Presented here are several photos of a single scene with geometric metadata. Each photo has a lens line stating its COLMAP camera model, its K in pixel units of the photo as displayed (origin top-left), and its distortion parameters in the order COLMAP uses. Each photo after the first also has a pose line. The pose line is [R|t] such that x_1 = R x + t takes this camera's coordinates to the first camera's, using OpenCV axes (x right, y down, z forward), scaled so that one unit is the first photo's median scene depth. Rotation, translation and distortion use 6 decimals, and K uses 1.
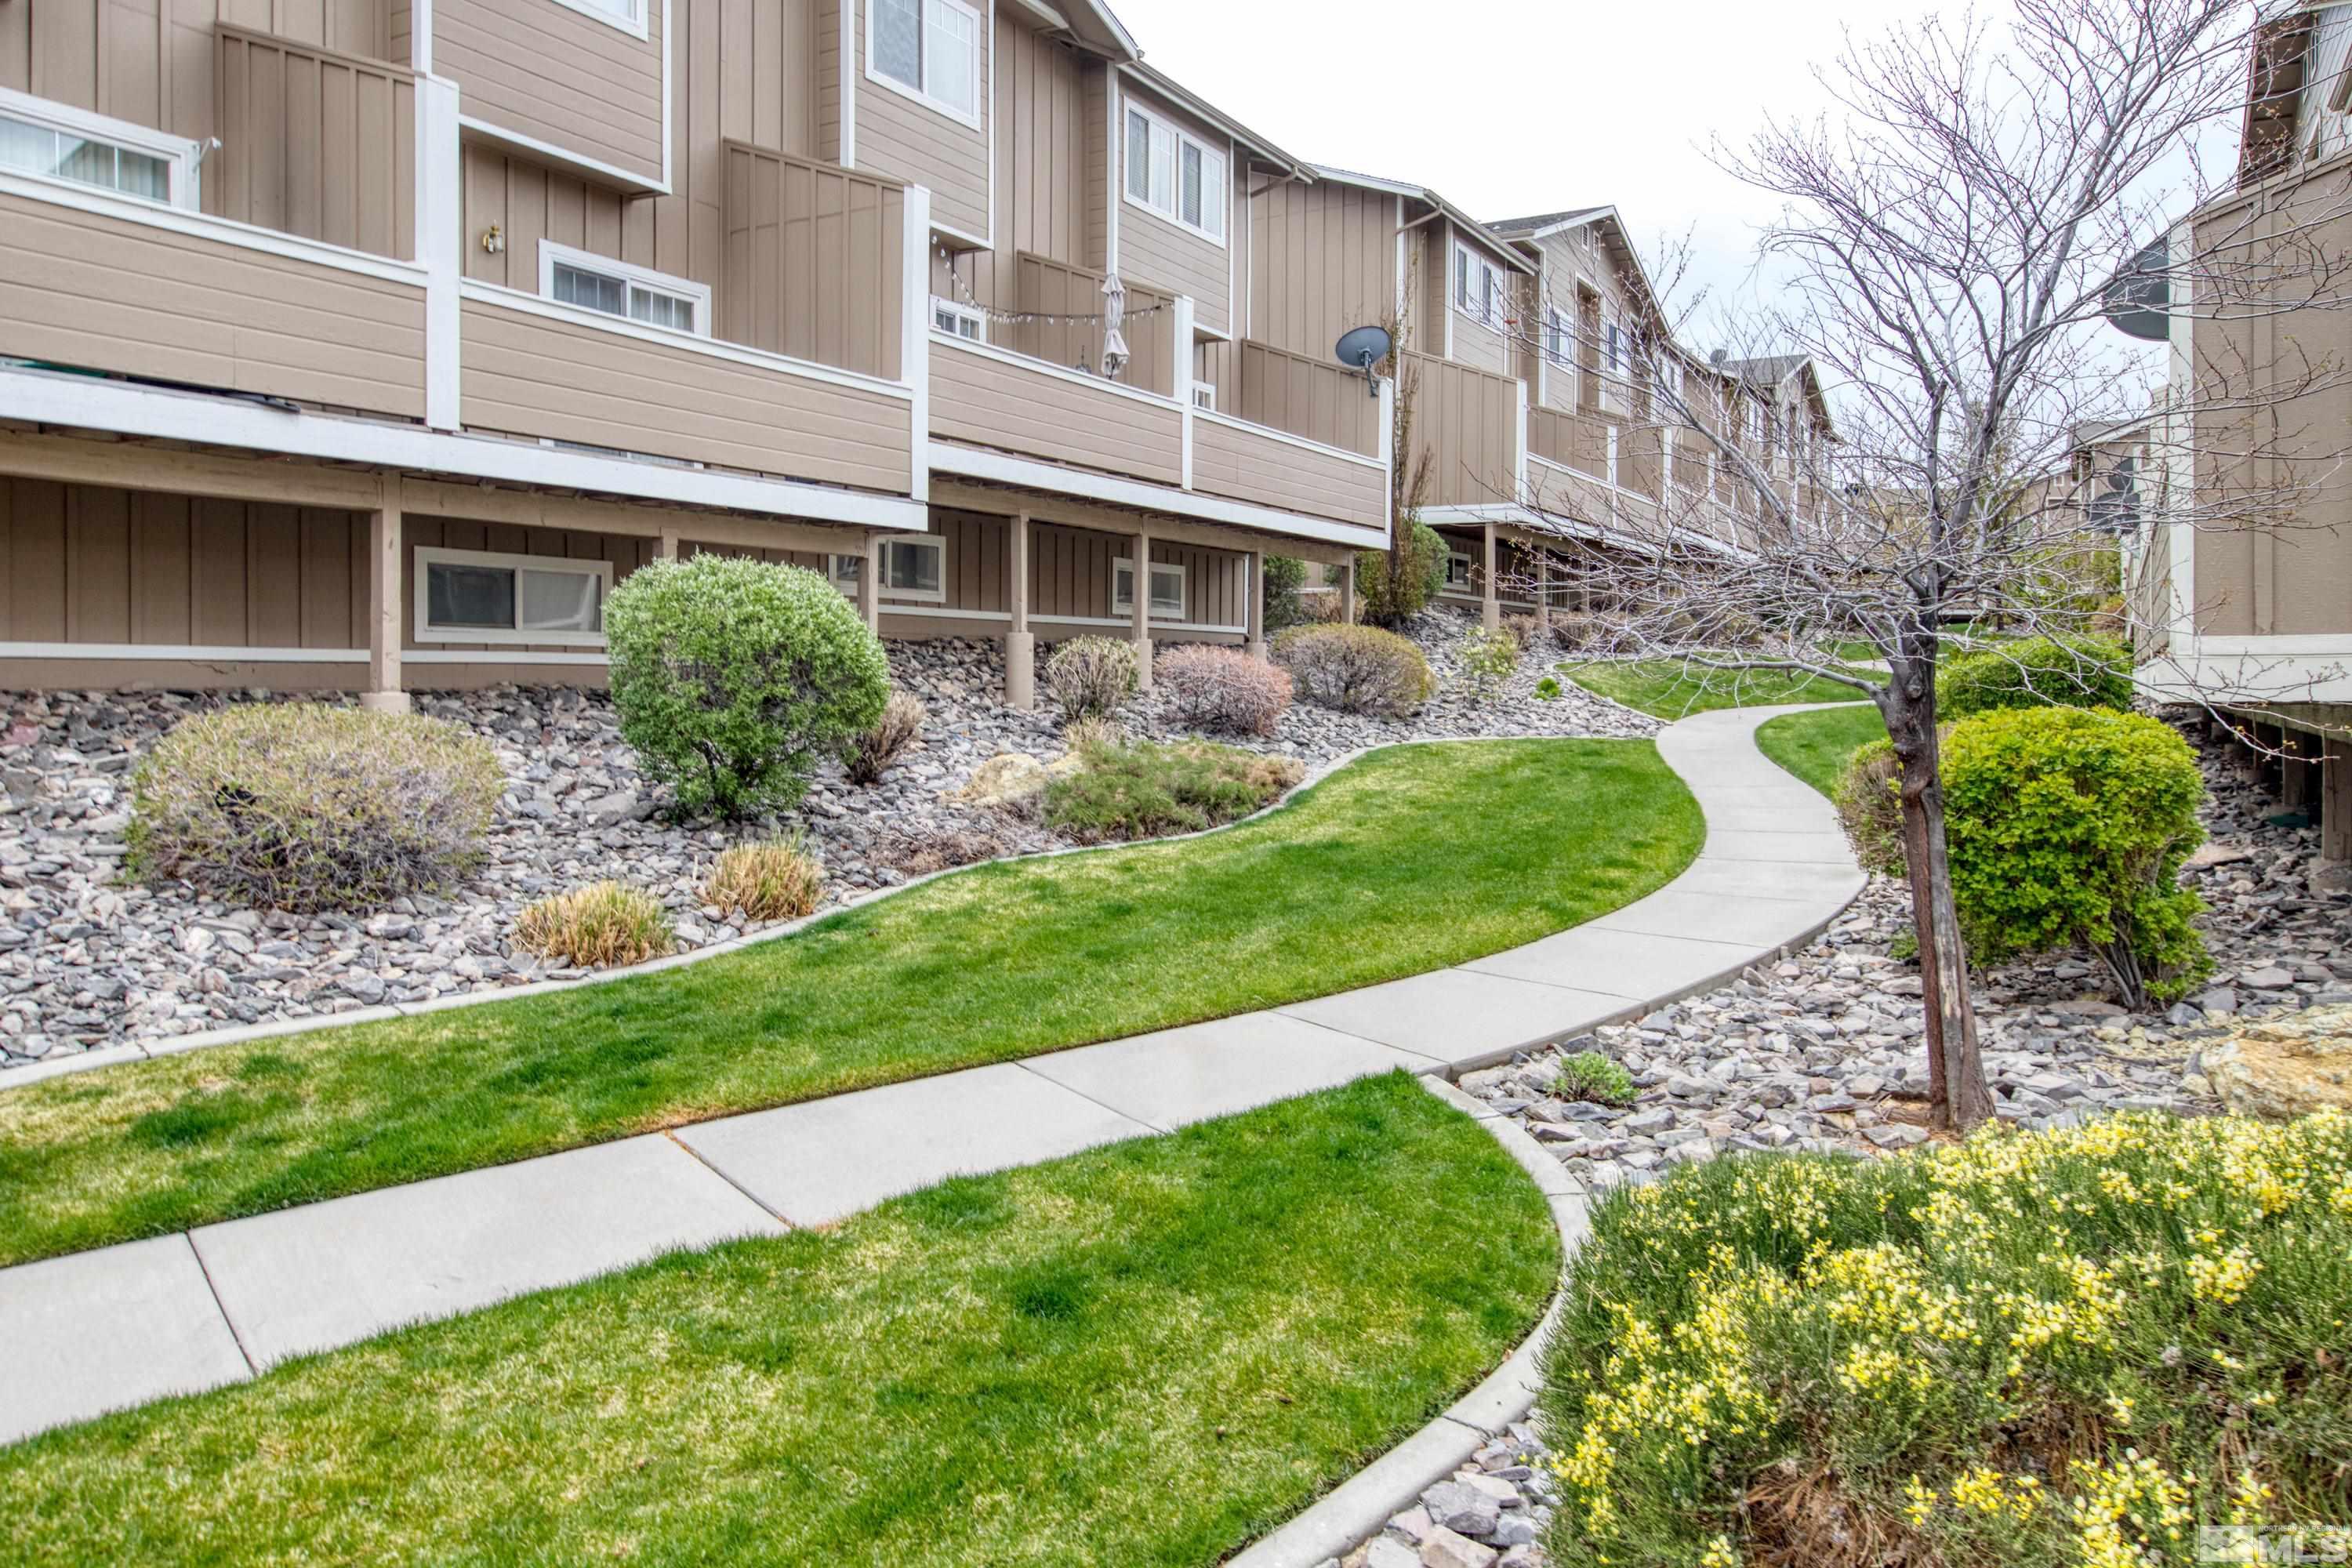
lens RADIAL K [[1655.8, 0, 1181.7], [0, 1655.8, 670.2], [0, 0, 1]] dist [0.001178, 0.000749]
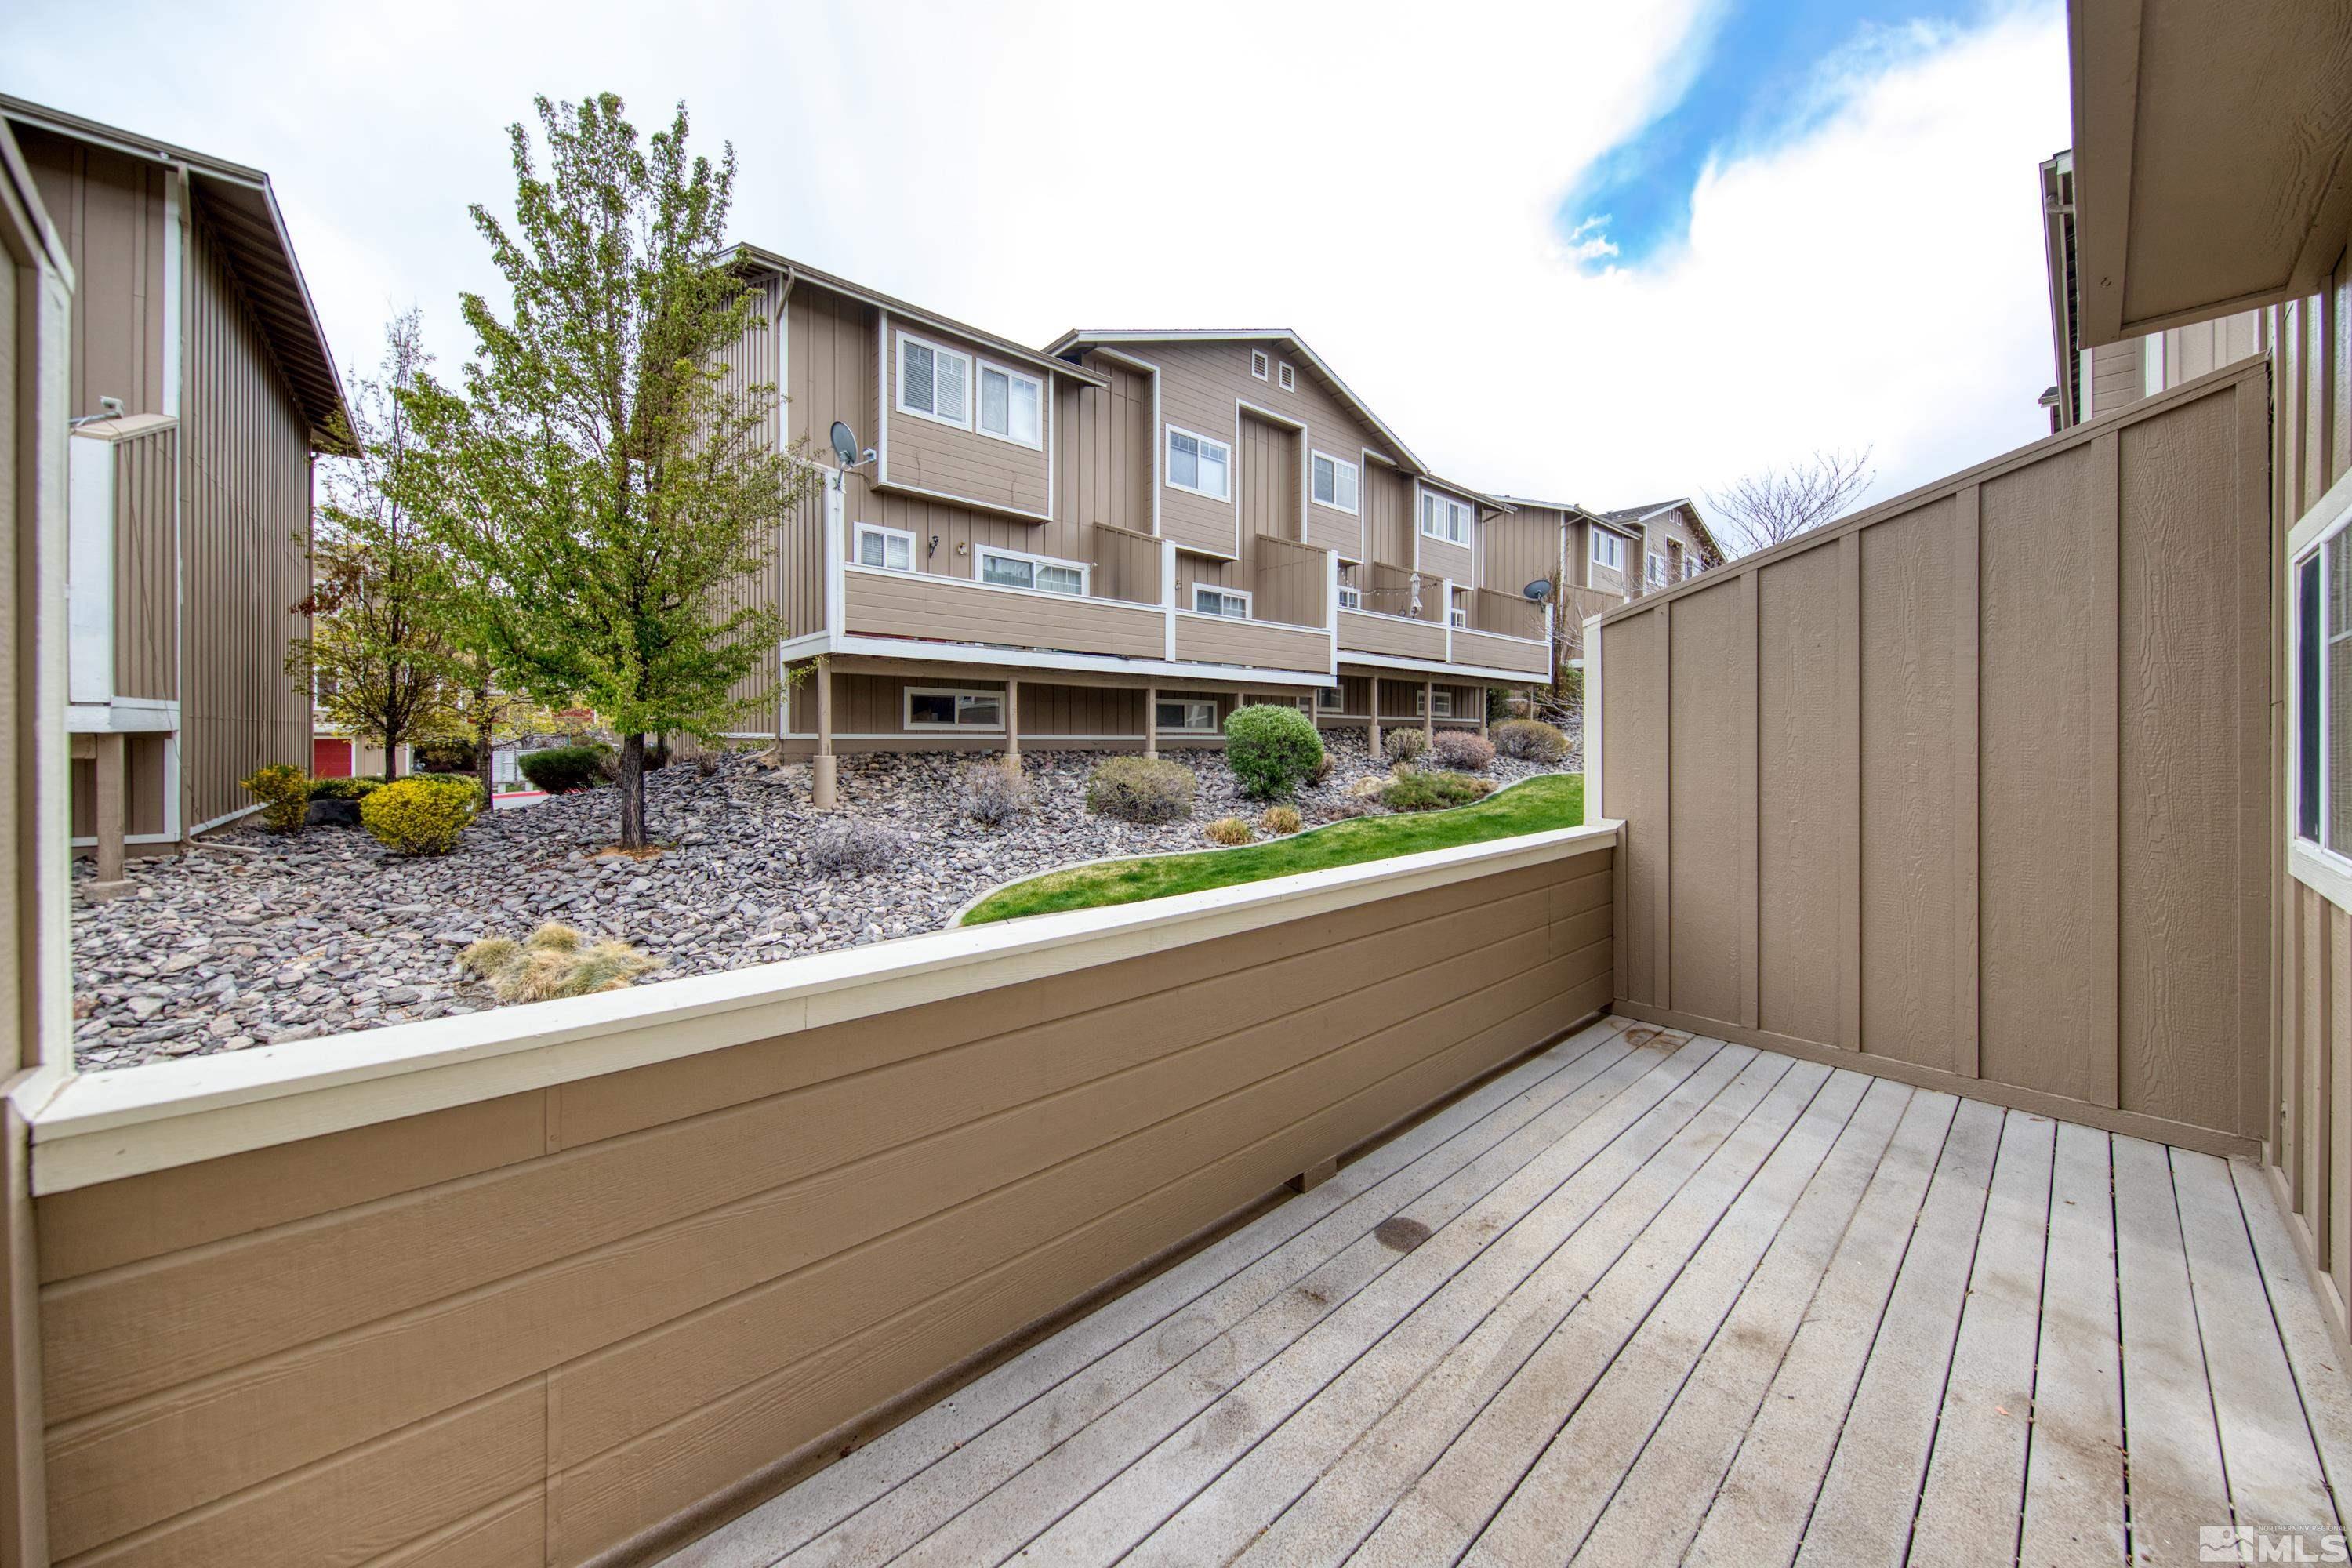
lens RADIAL K [[820.7, 0, 1193.6], [0, 820.7, 733.6], [0, 0, 1]] dist [-0.004053, -0.000135]
pose [[0.949546, 0.001218, -0.313627, 0.032947], [-0.000524, 0.999997, 0.002297, -0.016991], [0.313629, -0.002016, 0.949544, -0.265634]]
